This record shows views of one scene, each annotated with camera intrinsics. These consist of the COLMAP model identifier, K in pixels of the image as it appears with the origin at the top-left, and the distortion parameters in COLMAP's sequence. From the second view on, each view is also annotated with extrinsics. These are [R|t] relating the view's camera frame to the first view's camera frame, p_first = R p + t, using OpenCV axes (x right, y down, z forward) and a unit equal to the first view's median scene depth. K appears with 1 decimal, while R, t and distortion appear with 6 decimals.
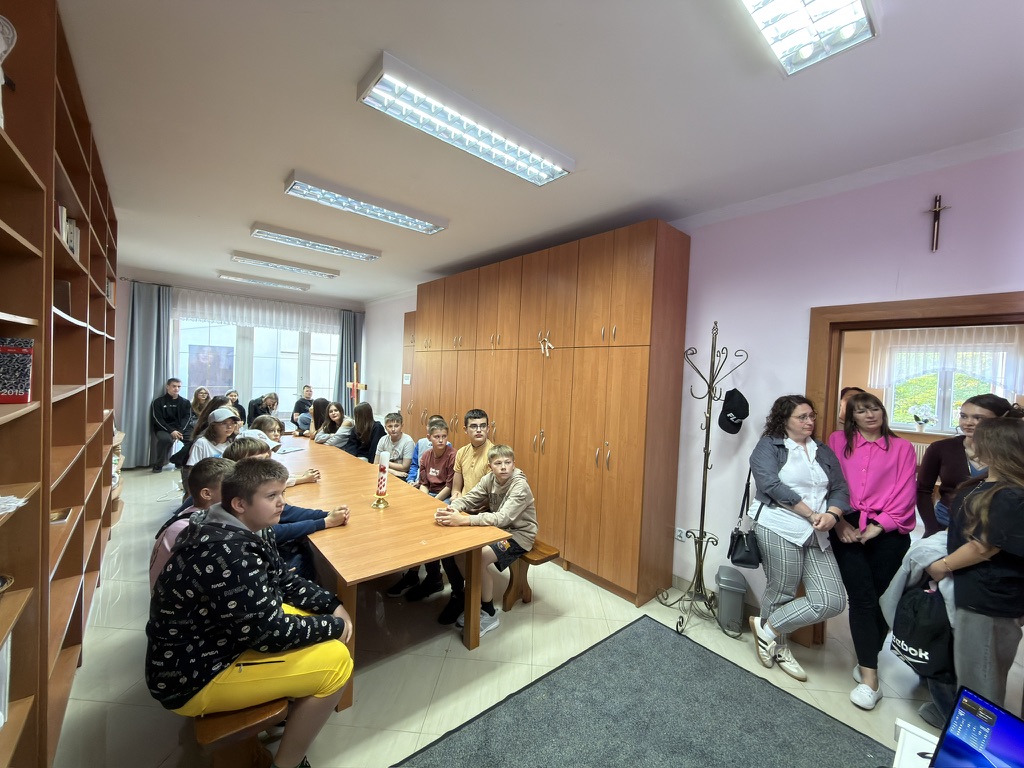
lens RADIAL K [[412.6, 0, 512.0], [0, 412.6, 384.0], [0, 0, 1]] dist [-0.002133, -0.000012]
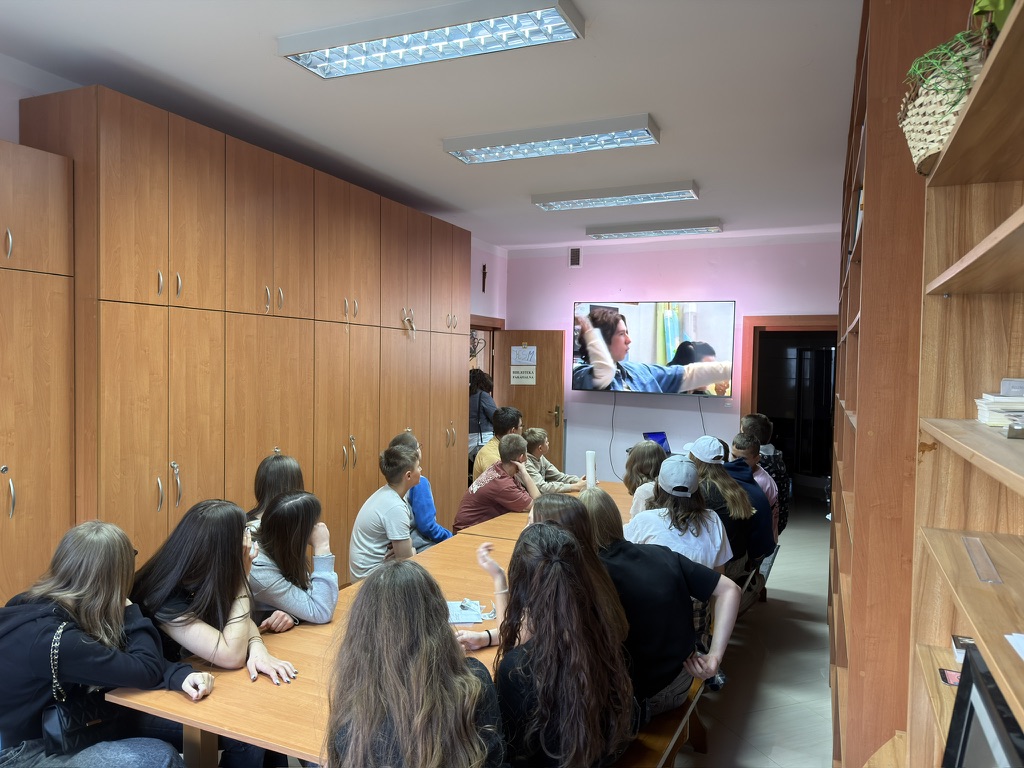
lens RADIAL K [[716.6, 0, 506.7], [0, 716.6, 387.2], [0, 0, 1]] dist [0.073771, -0.097890]
pose [[-0.414898, -0.074653, 0.906800, -1.161966], [-0.010682, 0.996959, 0.077187, -0.074462], [-0.909805, 0.022338, -0.414434, 1.256042]]
